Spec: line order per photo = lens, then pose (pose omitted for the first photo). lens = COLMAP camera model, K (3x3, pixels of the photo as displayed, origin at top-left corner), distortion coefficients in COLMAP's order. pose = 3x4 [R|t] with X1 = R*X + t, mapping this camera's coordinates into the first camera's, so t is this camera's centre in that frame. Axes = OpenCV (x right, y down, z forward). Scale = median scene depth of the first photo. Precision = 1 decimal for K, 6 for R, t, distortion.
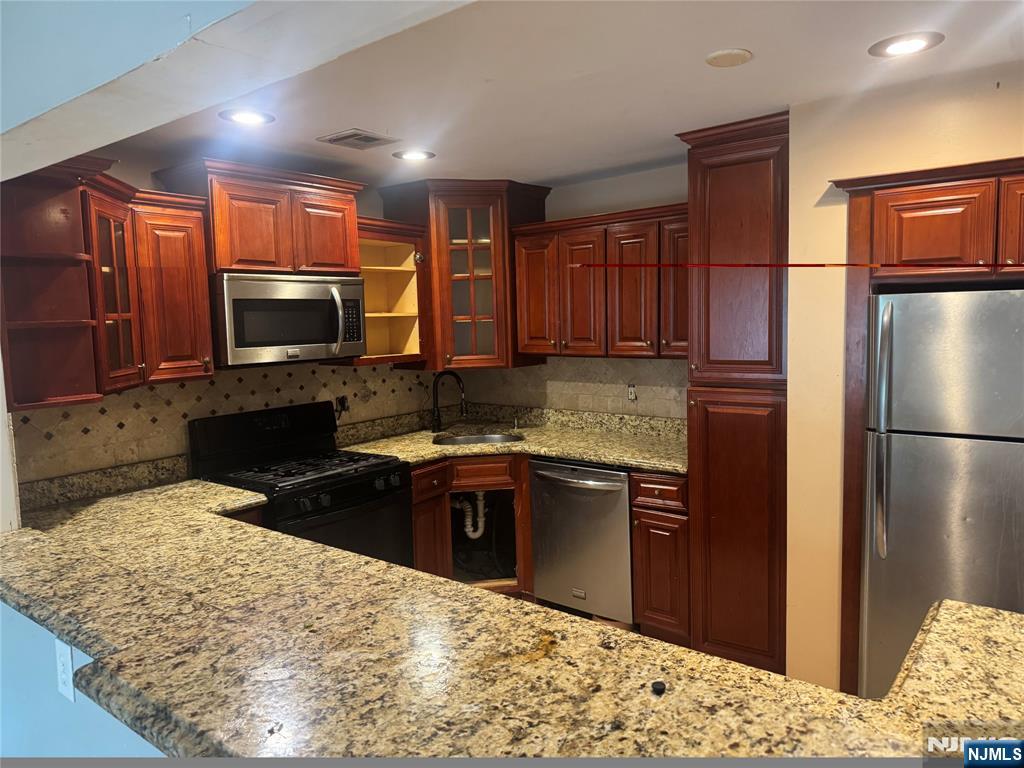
lens RADIAL K [[724.0, 0, 497.1], [0, 724.0, 389.9], [0, 0, 1]] dist [0.021979, -0.025658]
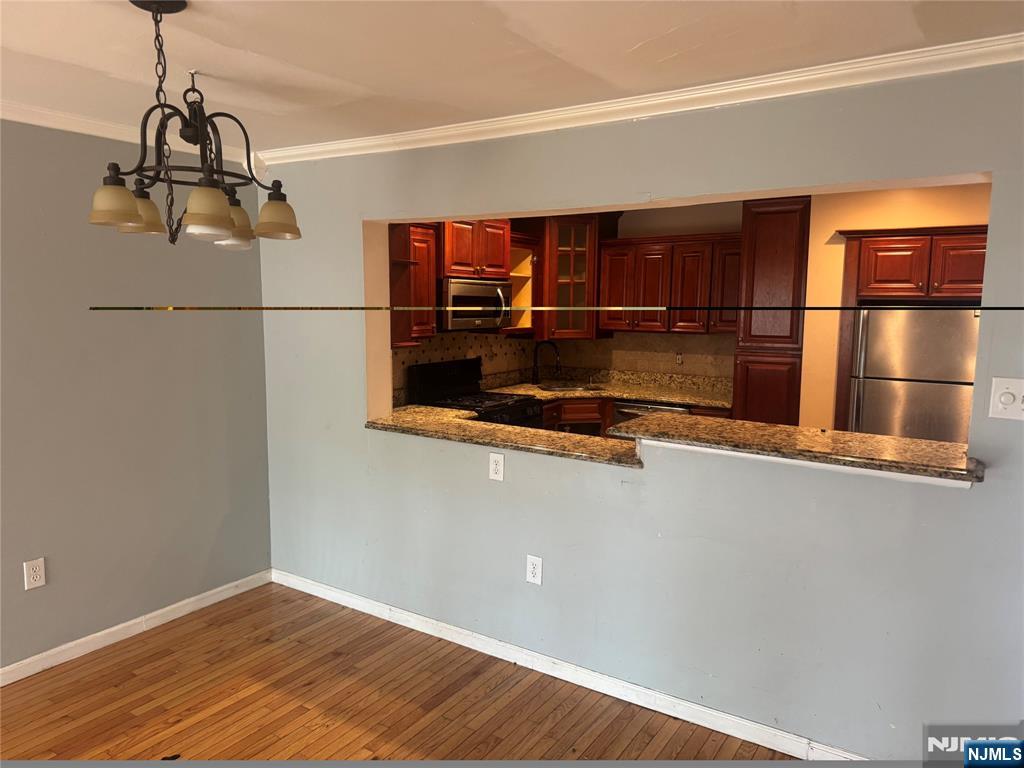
lens RADIAL K [[724.0, 0, 476.8], [0, 724.0, 377.8], [0, 0, 1]] dist [0.021979, -0.025658]
pose [[0.998599, 0.025473, 0.046375, -0.299124], [-0.025740, 0.999655, 0.005169, 0.047237], [-0.046228, -0.006355, 0.998911, -0.440533]]
